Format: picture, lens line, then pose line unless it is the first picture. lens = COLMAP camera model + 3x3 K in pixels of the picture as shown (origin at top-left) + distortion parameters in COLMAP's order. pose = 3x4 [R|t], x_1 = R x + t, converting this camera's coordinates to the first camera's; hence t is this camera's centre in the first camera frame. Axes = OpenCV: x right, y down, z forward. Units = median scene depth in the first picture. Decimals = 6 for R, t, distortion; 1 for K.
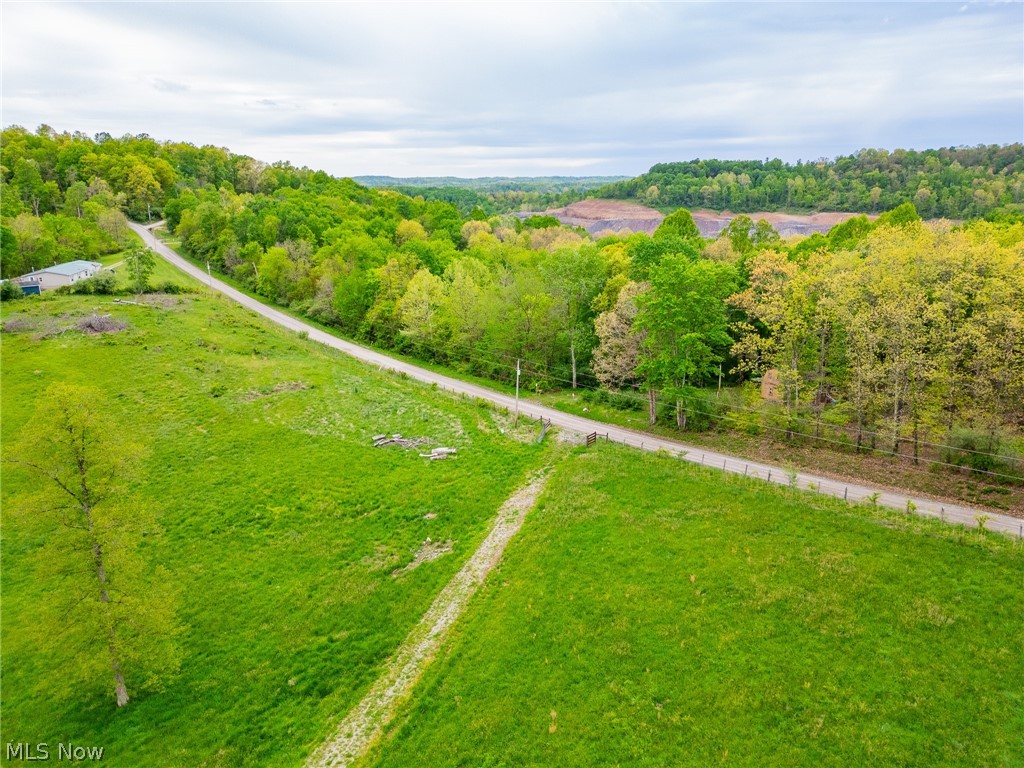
lens RADIAL K [[714.4, 0, 510.5], [0, 714.4, 378.3], [0, 0, 1]] dist [0.080430, -0.063754]
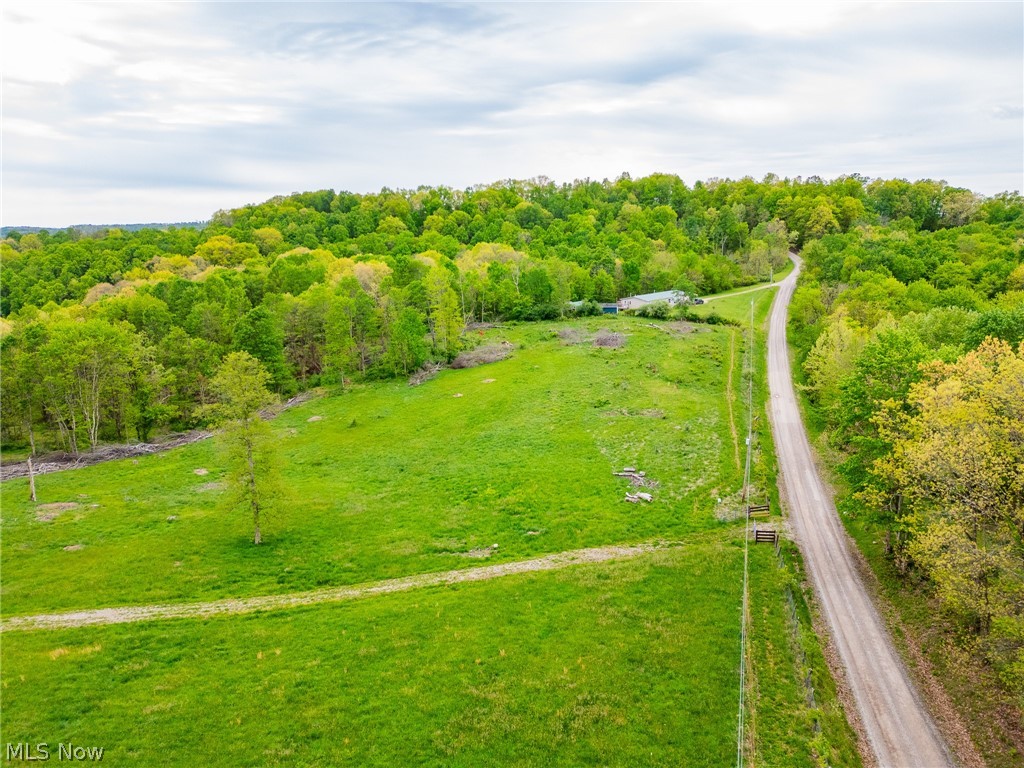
lens RADIAL K [[714.4, 0, 510.5], [0, 714.4, 378.3], [0, 0, 1]] dist [0.080430, -0.063754]
pose [[0.538481, 0.167115, -0.825900, 0.332497], [-0.203489, 0.976917, 0.064999, -0.047683], [0.817698, 0.133061, 0.560057, 0.144432]]
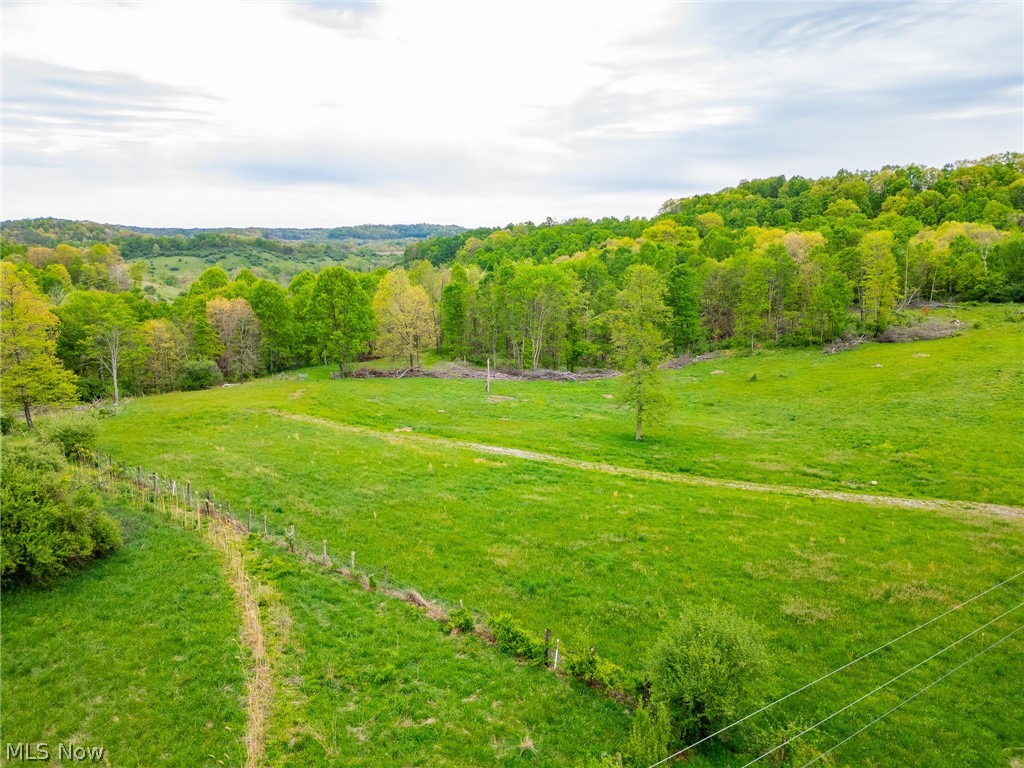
lens RADIAL K [[714.4, 0, 510.5], [0, 714.4, 378.3], [0, 0, 1]] dist [0.080430, -0.063754]
pose [[-0.021315, 0.204759, -0.978580, 0.380084], [-0.257755, 0.944588, 0.203261, 0.000369], [0.965975, 0.256567, 0.032643, 0.171431]]
